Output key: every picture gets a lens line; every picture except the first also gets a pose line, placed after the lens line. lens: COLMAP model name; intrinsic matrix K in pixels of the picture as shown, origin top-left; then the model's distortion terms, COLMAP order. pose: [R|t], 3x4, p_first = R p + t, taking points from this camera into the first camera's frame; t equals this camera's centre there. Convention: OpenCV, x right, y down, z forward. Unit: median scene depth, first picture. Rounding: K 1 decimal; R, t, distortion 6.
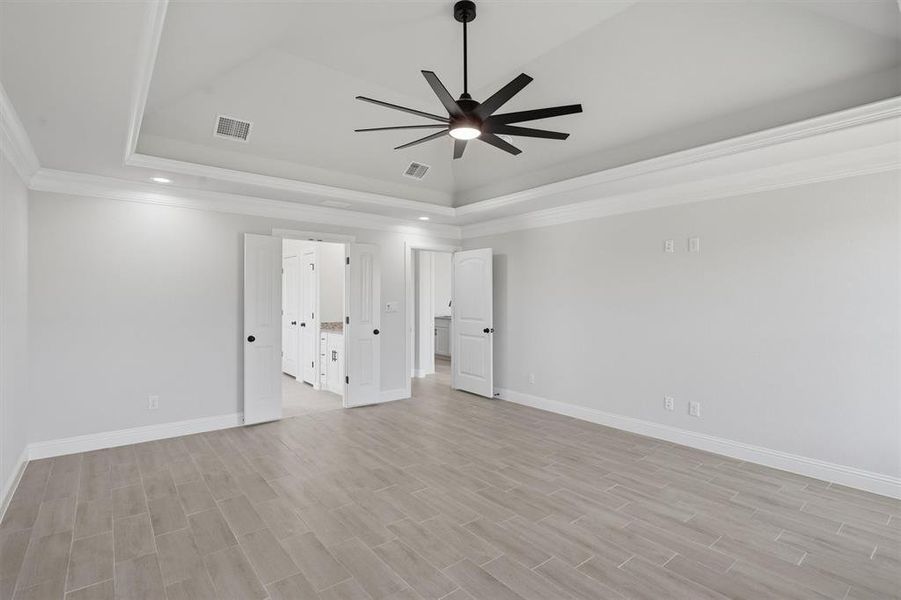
lens RADIAL K [[431.8, 0, 450.7], [0, 431.8, 295.7], [0, 0, 1]] dist [-0.006497, -0.000269]
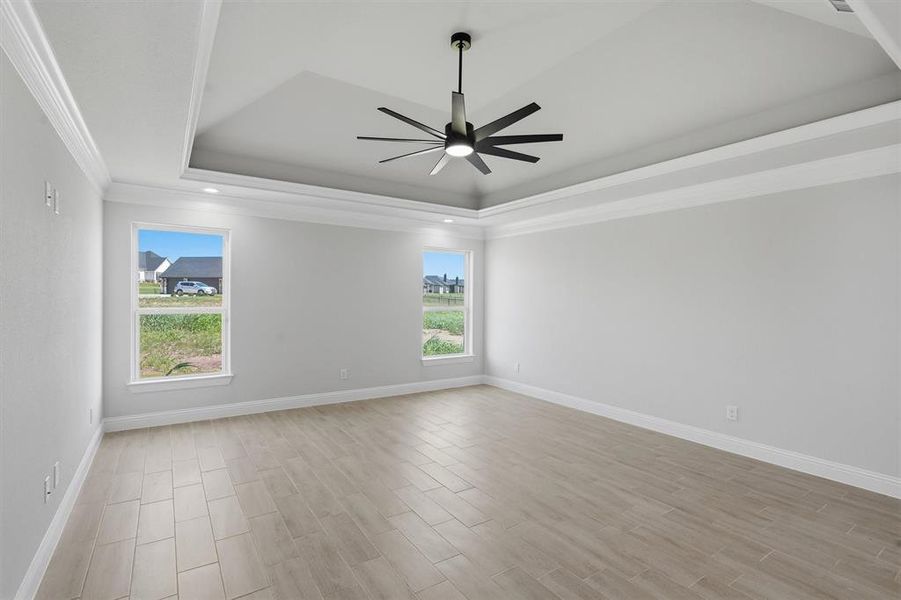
lens RADIAL K [[431.8, 0, 450.7], [0, 431.8, 295.7], [0, 0, 1]] dist [-0.006497, -0.000269]
pose [[-0.995822, -0.013720, 0.090275, -0.040325], [-0.014429, 0.999870, -0.007200, 0.010712], [-0.090164, -0.008472, -0.995891, 1.733218]]
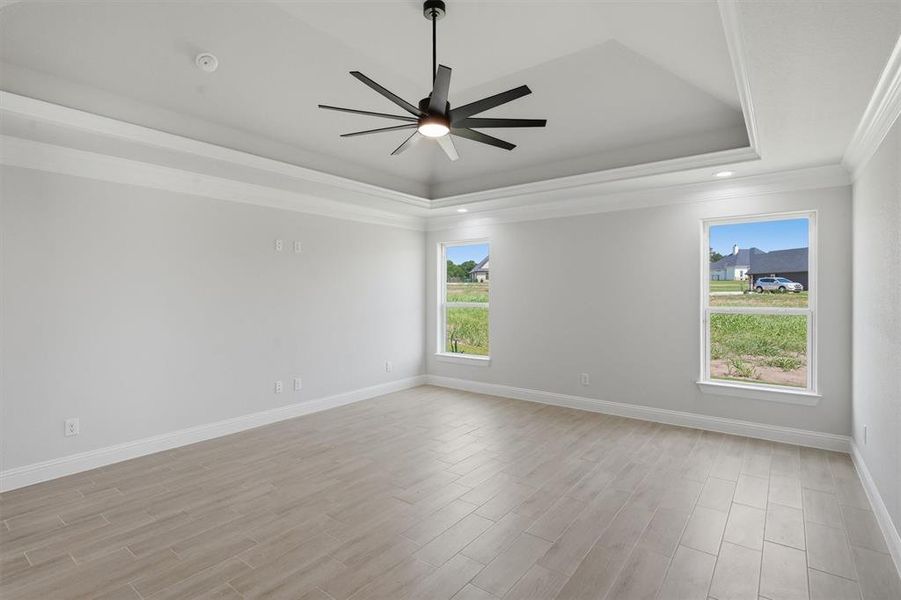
lens RADIAL K [[442.4, 0, 449.3], [0, 442.4, 290.8], [0, 0, 1]] dist [-0.002674, 0.000022]
pose [[-0.226783, -0.001155, 0.973945, -0.813225], [-0.004024, 0.999992, 0.000249, 0.002454], [-0.973937, -0.003863, -0.226786, 0.974769]]
